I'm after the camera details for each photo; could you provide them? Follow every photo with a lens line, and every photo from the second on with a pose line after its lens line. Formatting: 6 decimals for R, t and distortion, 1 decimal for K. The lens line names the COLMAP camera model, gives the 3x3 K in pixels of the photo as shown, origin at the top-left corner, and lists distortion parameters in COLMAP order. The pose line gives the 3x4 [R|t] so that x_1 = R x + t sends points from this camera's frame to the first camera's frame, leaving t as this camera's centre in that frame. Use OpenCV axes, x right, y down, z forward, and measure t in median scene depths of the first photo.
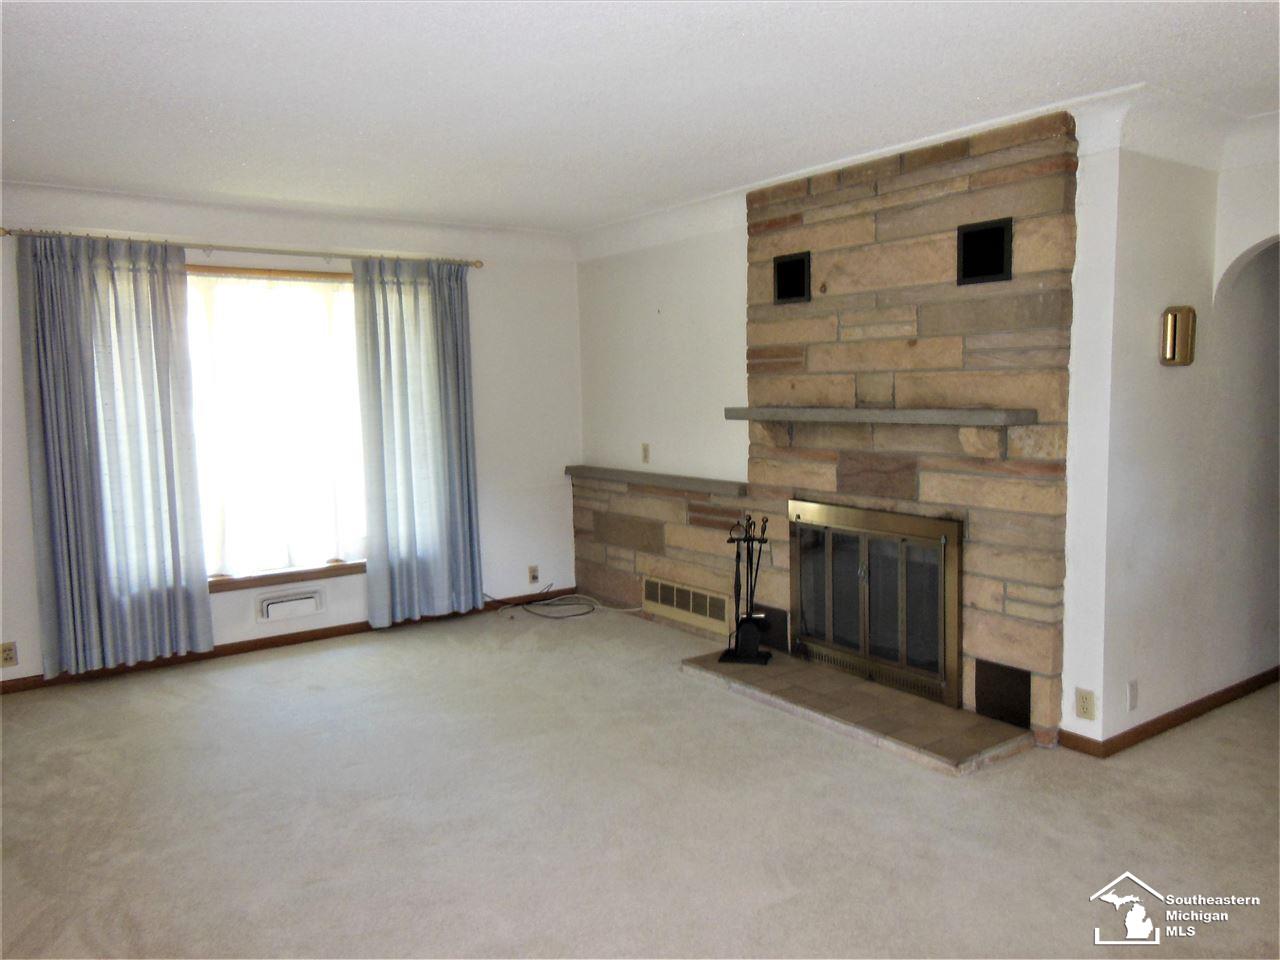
lens RADIAL K [[947.7, 0, 640.0], [0, 947.7, 480.0], [0, 0, 1]] dist [-0.006078, 0.047342]
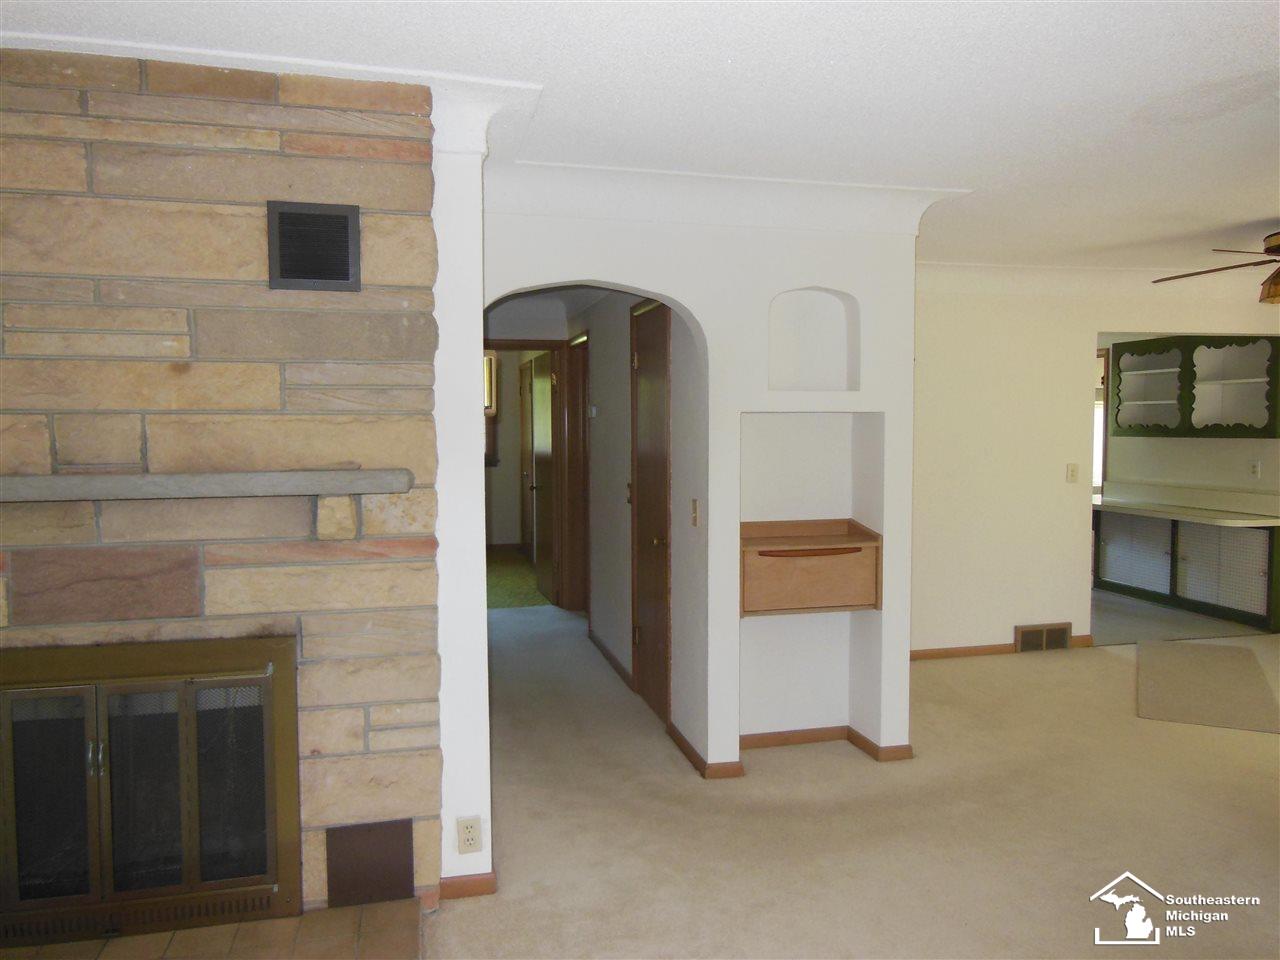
lens RADIAL K [[947.7, 0, 640.0], [0, 947.7, 480.0], [0, 0, 1]] dist [-0.006078, 0.047342]
pose [[0.377874, -0.036461, 0.925139, -0.191818], [0.088987, 0.996029, 0.002908, -0.047088], [-0.921571, 0.081227, 0.379618, 0.505830]]
